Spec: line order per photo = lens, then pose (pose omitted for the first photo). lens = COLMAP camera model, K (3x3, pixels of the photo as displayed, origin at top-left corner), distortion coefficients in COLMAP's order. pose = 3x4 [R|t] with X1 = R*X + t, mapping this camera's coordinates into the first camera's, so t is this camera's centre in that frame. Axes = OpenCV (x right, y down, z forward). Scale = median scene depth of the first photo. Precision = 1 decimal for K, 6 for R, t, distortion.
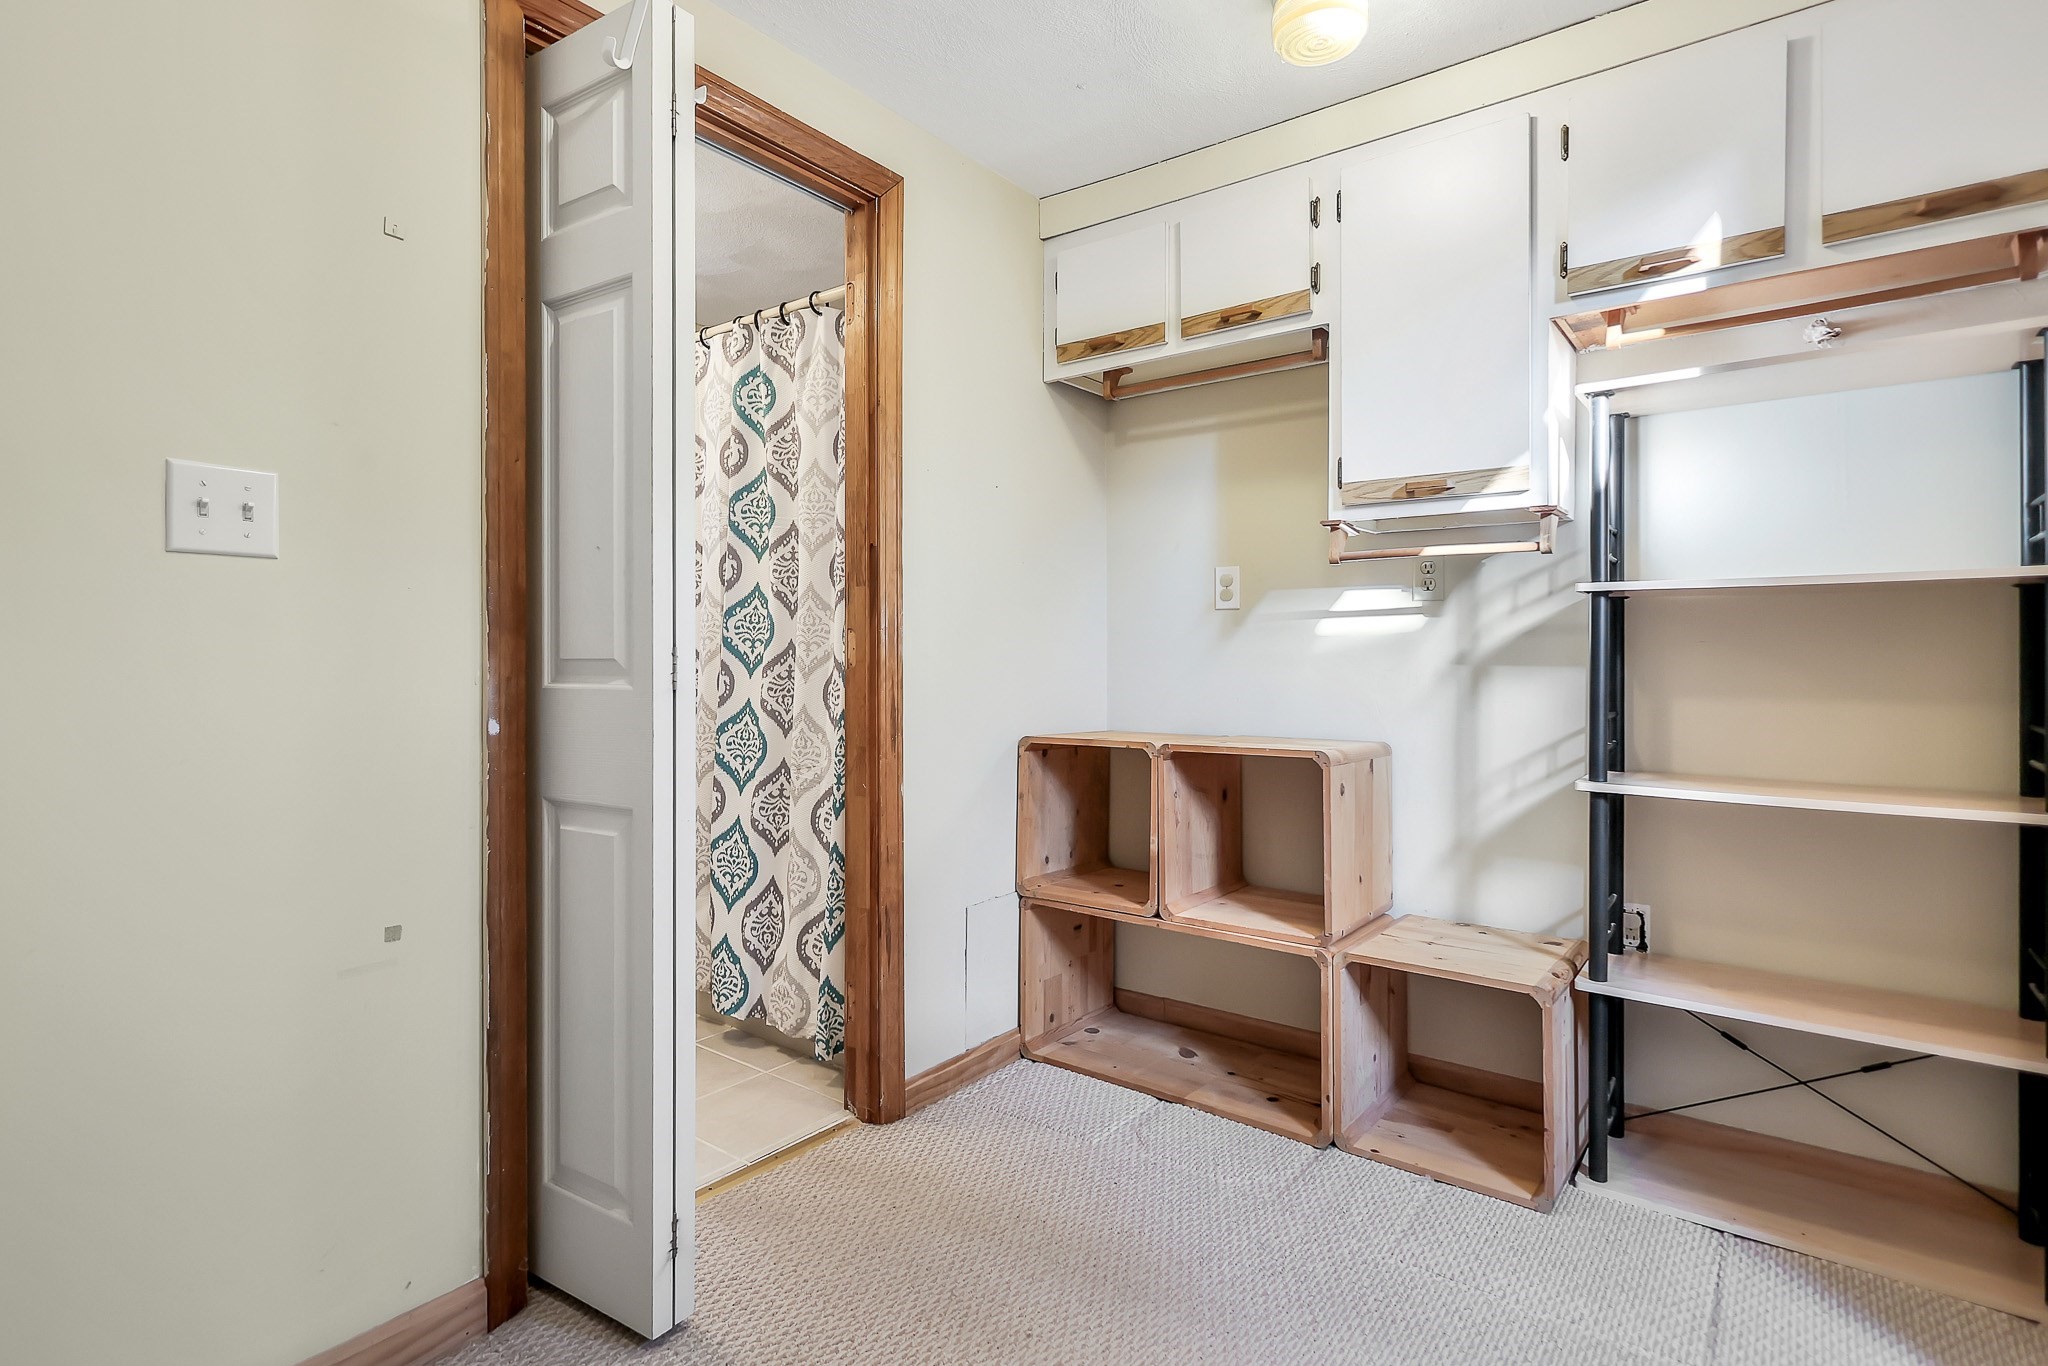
lens RADIAL K [[1011.7, 0, 1023.6], [0, 1011.7, 653.6], [0, 0, 1]] dist [-0.002877, -0.000117]
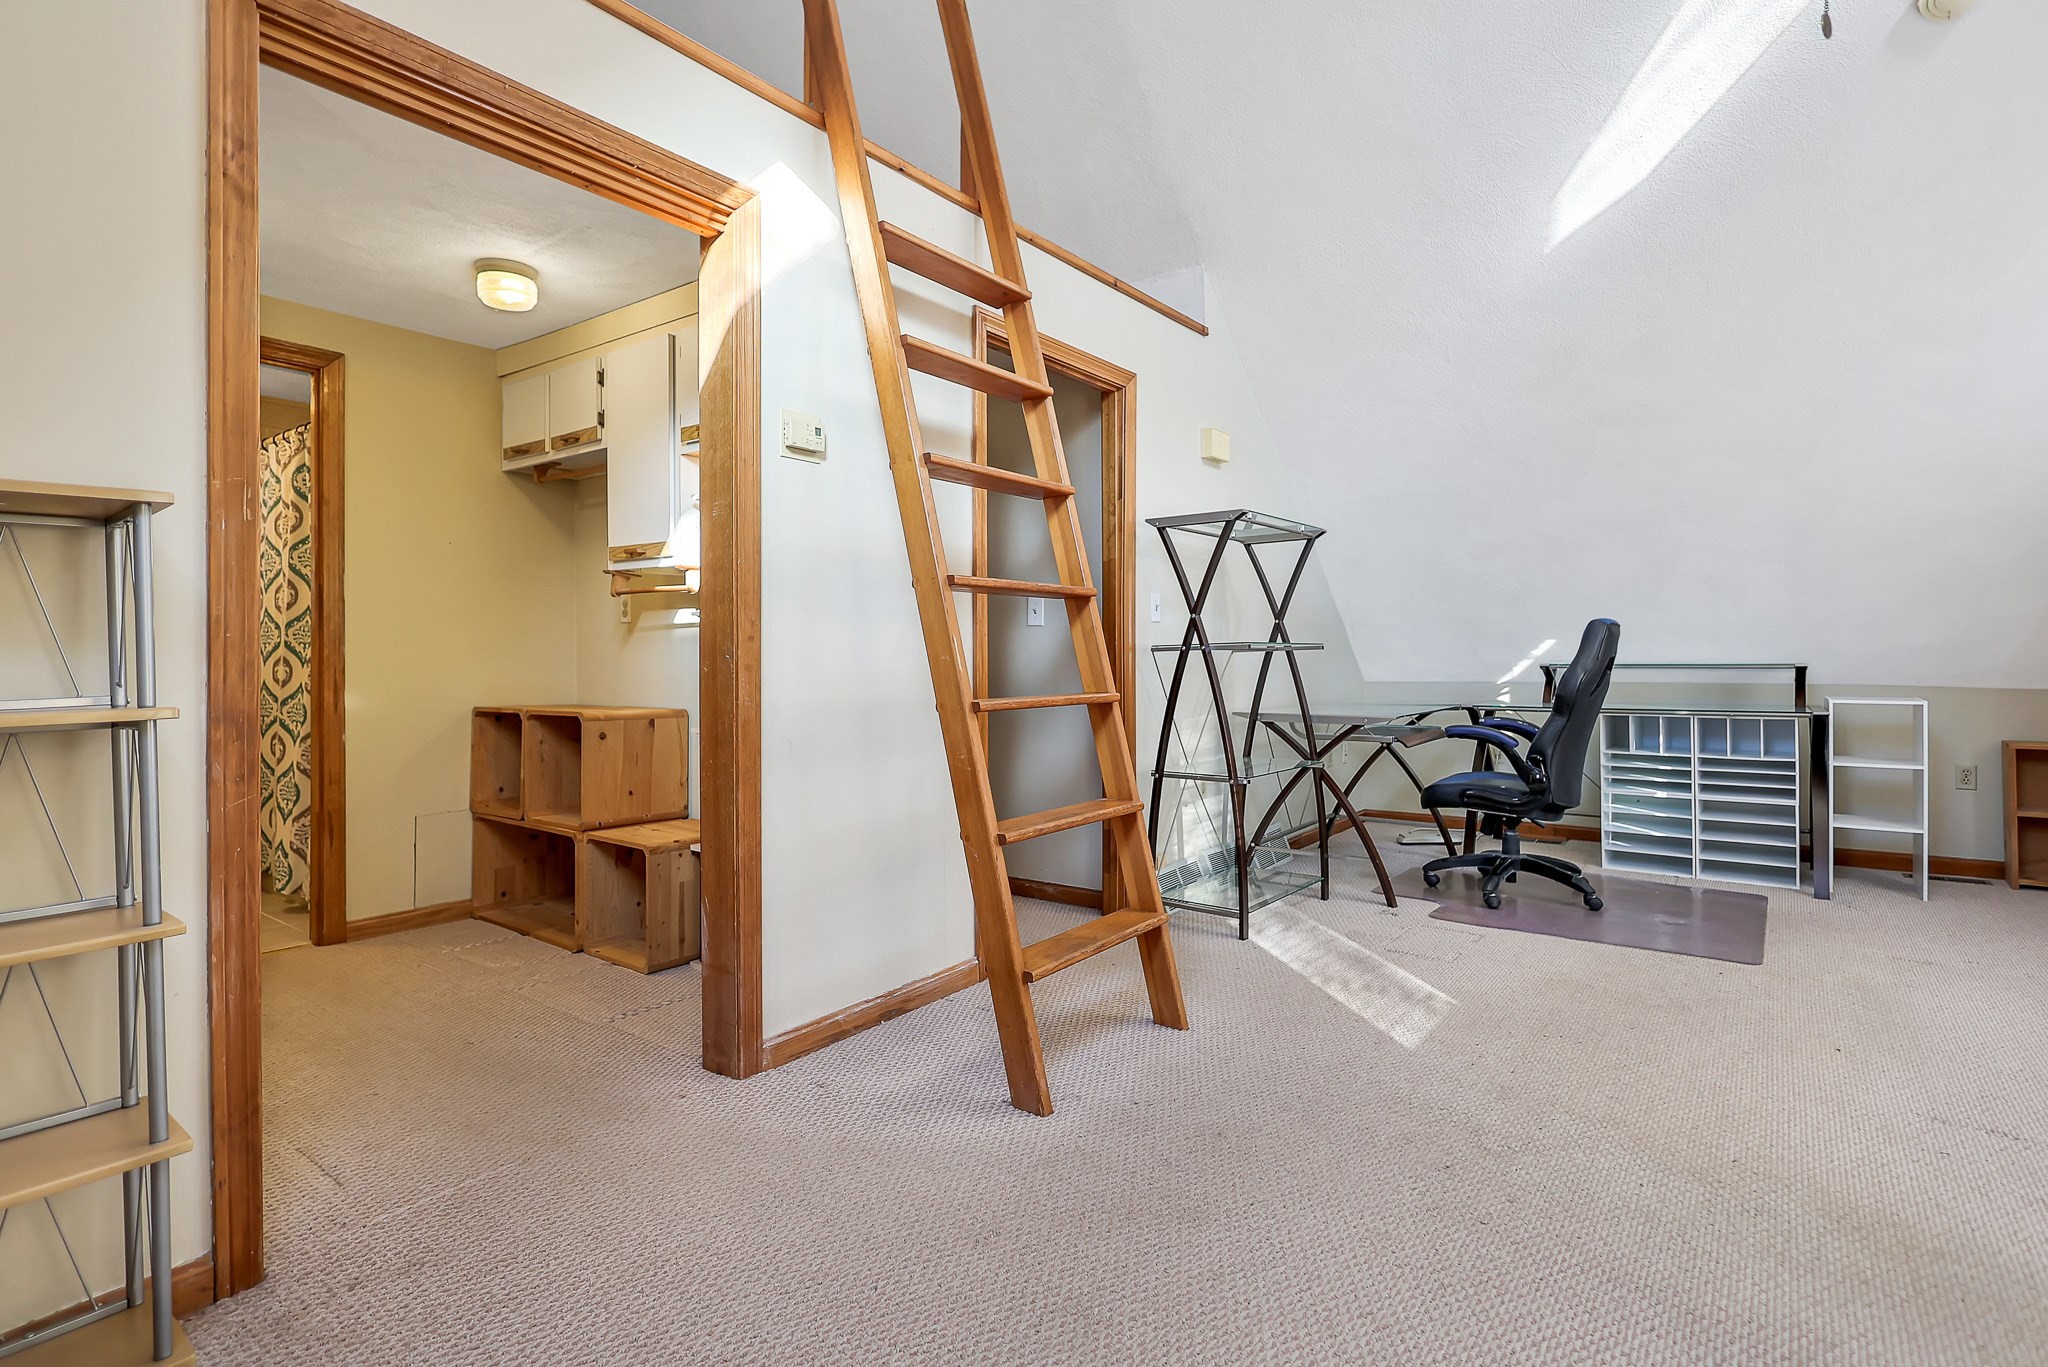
lens RADIAL K [[1014.5, 0, 1018.1], [0, 1014.5, 650.2], [0, 0, 1]] dist [0.020390, 0.000023]
pose [[0.999994, 0.000076, -0.003596, 0.940263], [-0.000084, 0.999997, -0.002255, 0.000445], [0.003596, 0.002255, 0.999991, -0.608024]]
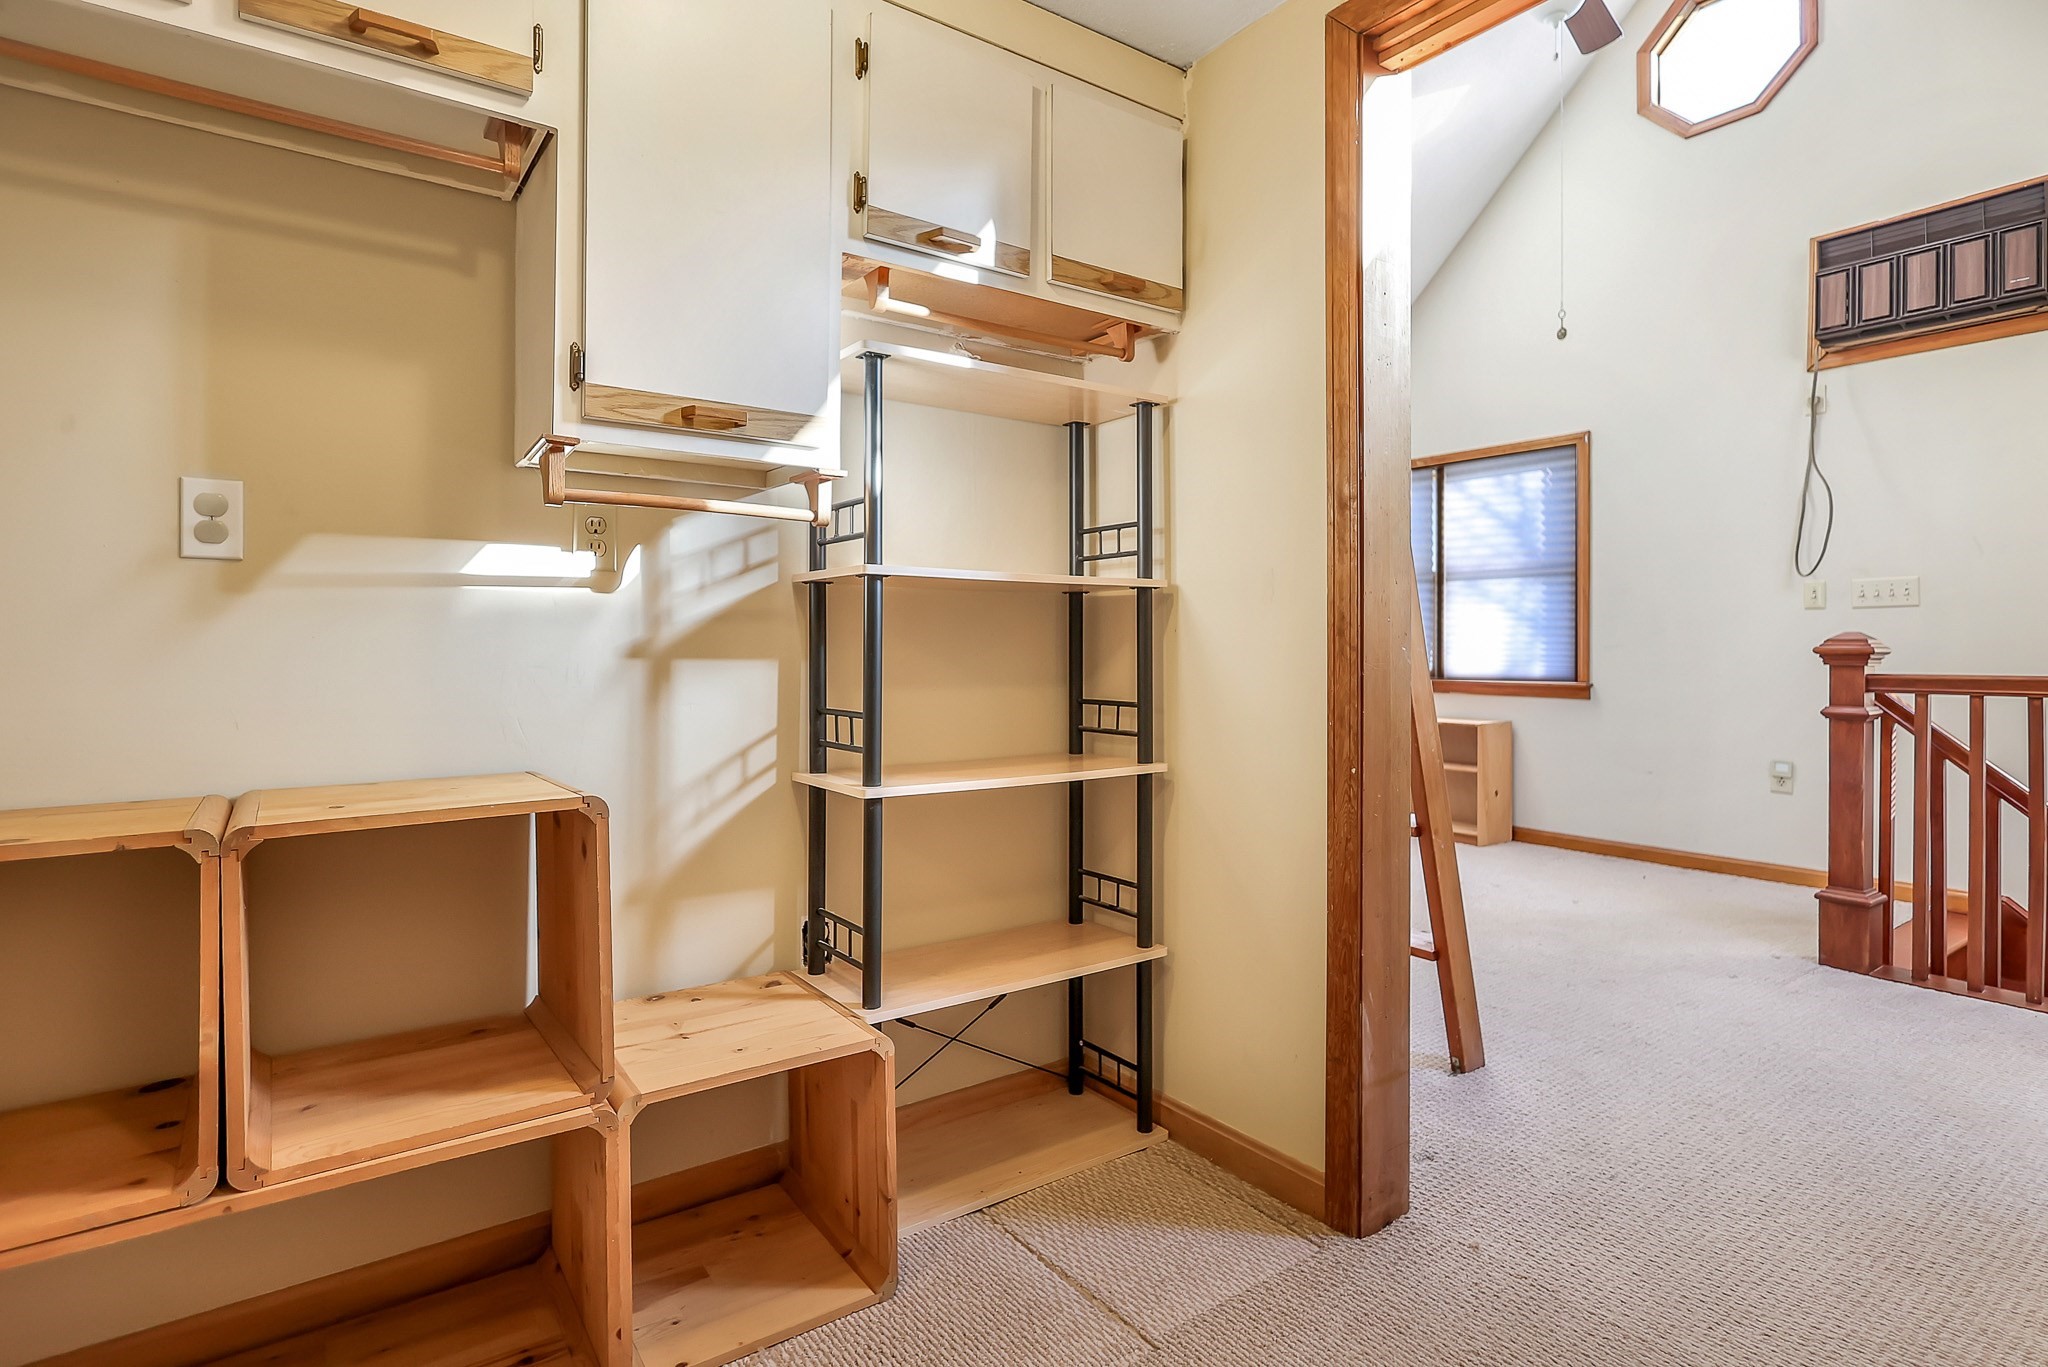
lens RADIAL K [[1016.4, 0, 1024.6], [0, 1016.4, 643.3], [0, 0, 1]] dist [-0.002806, -0.000534]
pose [[0.298728, 0.003514, 0.954332, -0.217222], [-0.003878, 0.999989, -0.002468, 0.000919], [-0.954330, -0.002964, 0.298739, 0.509755]]
